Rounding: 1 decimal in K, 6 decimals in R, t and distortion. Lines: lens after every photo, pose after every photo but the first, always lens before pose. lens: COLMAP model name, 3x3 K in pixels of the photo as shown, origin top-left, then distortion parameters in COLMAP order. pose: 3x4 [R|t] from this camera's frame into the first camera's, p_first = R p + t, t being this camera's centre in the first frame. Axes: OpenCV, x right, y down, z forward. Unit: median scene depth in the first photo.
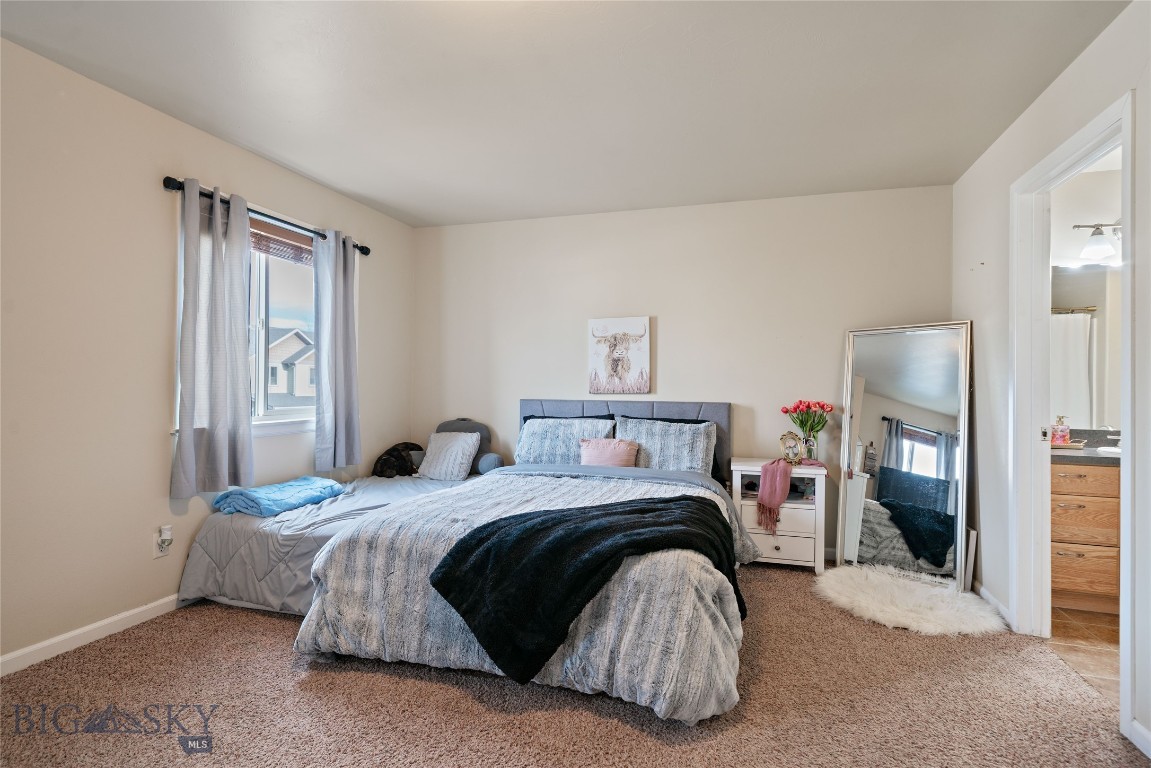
lens RADIAL K [[562.6, 0, 573.5], [0, 562.6, 385.5], [0, 0, 1]] dist [0.001731, 0.001868]
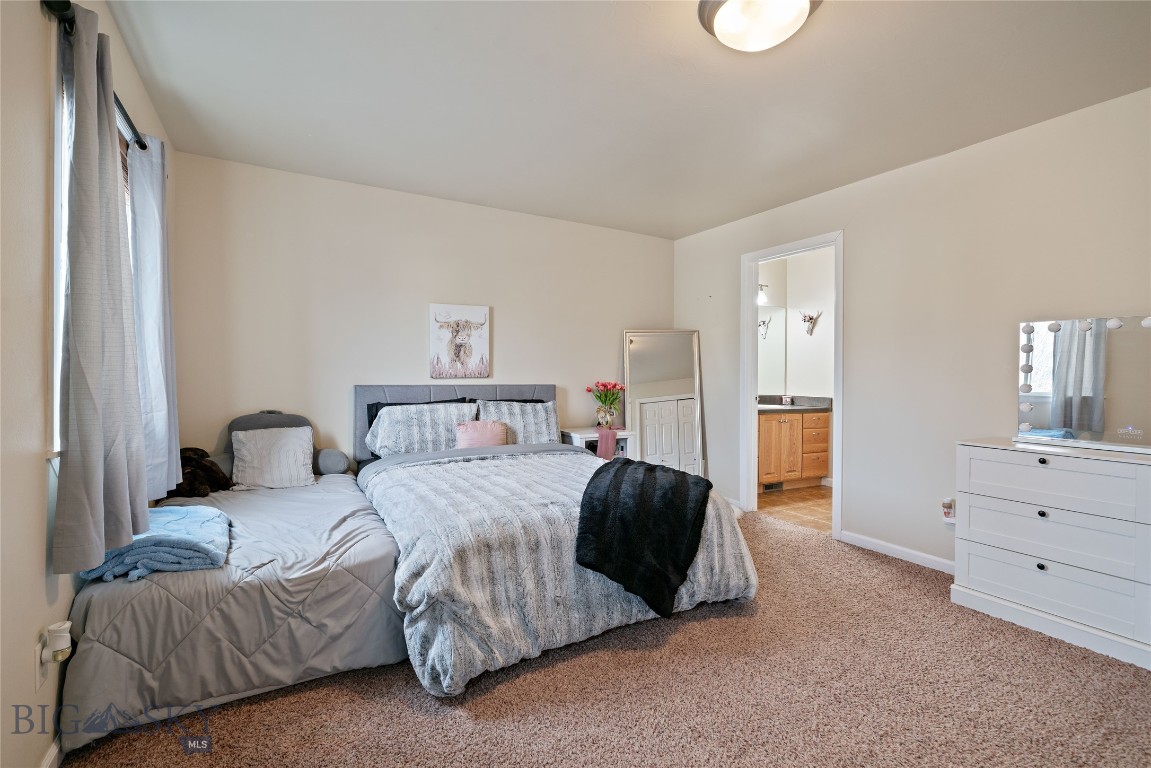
lens RADIAL K [[536.1, 0, 572.6], [0, 536.1, 378.5], [0, 0, 1]] dist [-0.001355, 0.000667]
pose [[0.672878, -0.011528, 0.739664, -0.581013], [-0.003710, 0.999813, 0.018957, -0.004867], [-0.739745, -0.015500, 0.672709, 0.204518]]
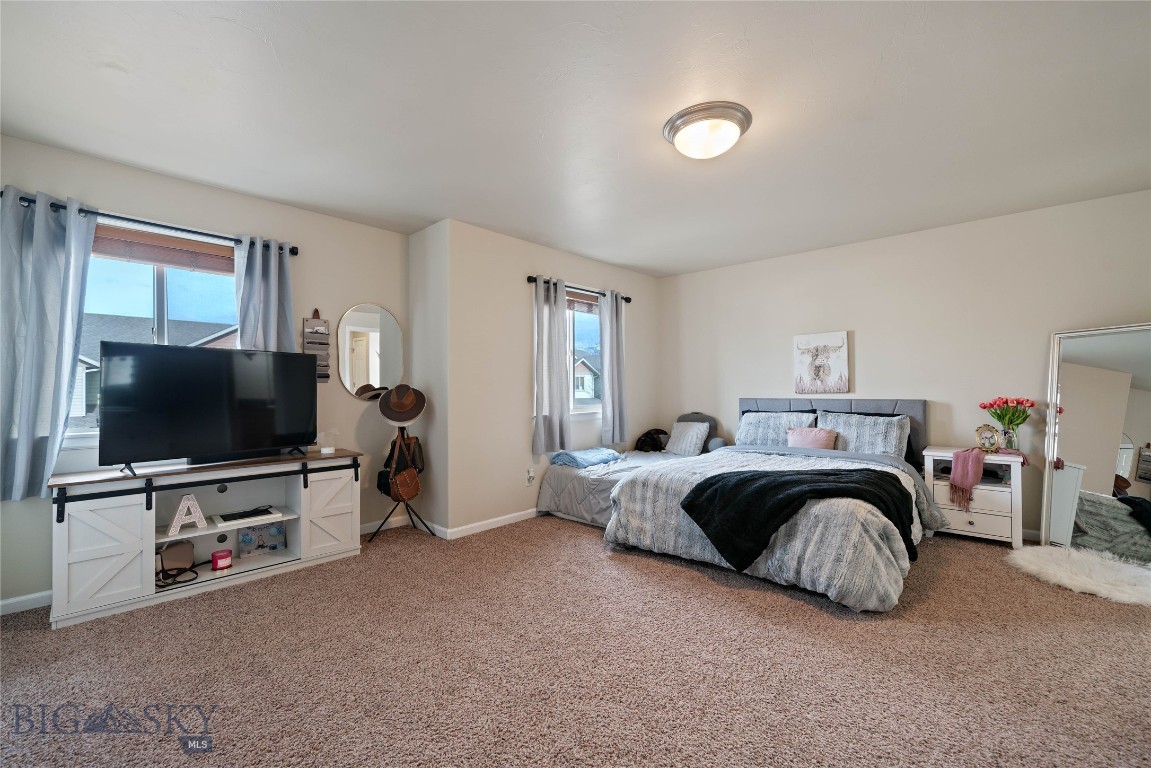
lens RADIAL K [[481.0, 0, 568.0], [0, 481.0, 385.6], [0, 0, 1]] dist [-0.001261, 0.001036]
pose [[0.901779, -0.017969, -0.431824, 0.039247], [0.015220, 0.999836, -0.009821, -0.000708], [0.431930, 0.002284, 0.901904, -0.254100]]
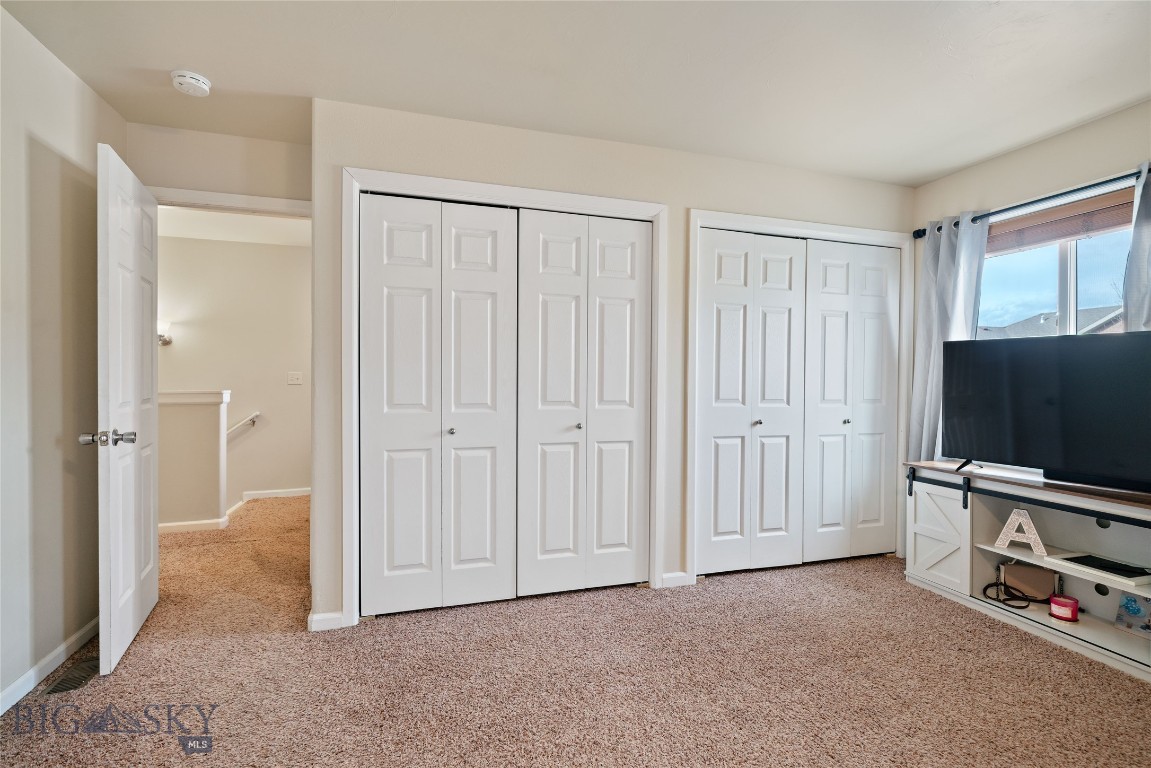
lens RADIAL K [[536.1, 0, 560.9], [0, 536.1, 384.4], [0, 0, 1]] dist [-0.001355, 0.000667]
pose [[-0.832706, -0.013271, -0.553556, 0.096868], [-0.017512, 0.999844, 0.002373, -0.006430], [0.553438, 0.011670, -0.832809, 0.431802]]
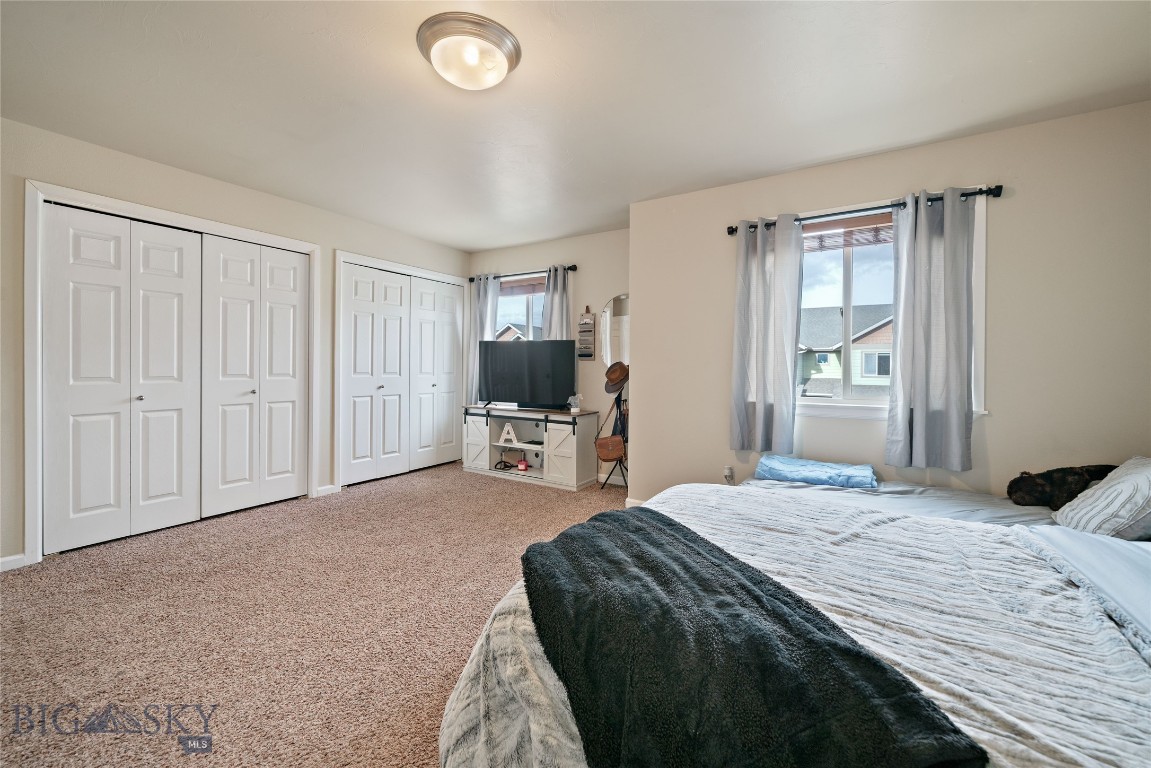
lens RADIAL K [[481.0, 0, 571.4], [0, 481.0, 367.4], [0, 0, 1]] dist [-0.001261, 0.001036]
pose [[-0.264974, -0.011224, -0.964190, 0.439420], [-0.011037, 0.999902, -0.008607, 0.006802], [0.964192, 0.008361, -0.265072, 0.705469]]
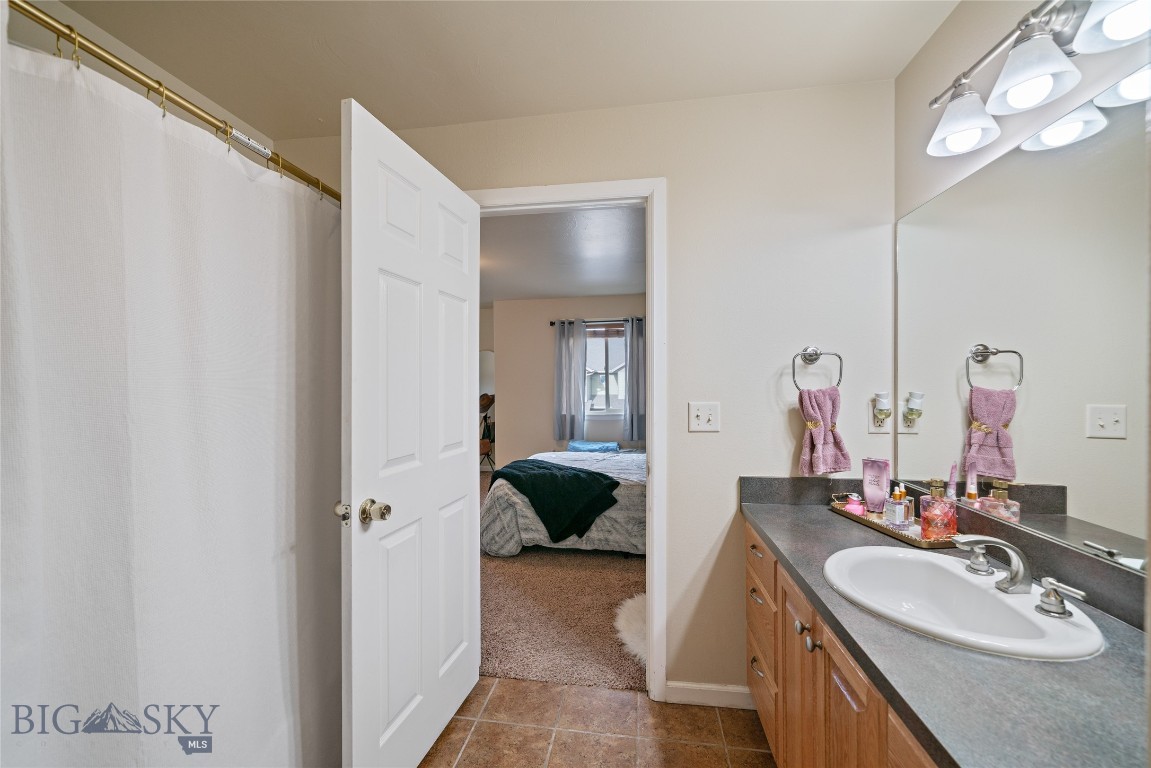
lens RADIAL K [[481.0, 0, 573.6], [0, 481.0, 376.1], [0, 0, 1]] dist [-0.001261, 0.001036]
pose [[0.141639, -0.029291, -0.989485, 1.190717], [0.011617, 0.999542, -0.027926, -0.028614], [0.989850, -0.007540, 0.141914, 0.584621]]
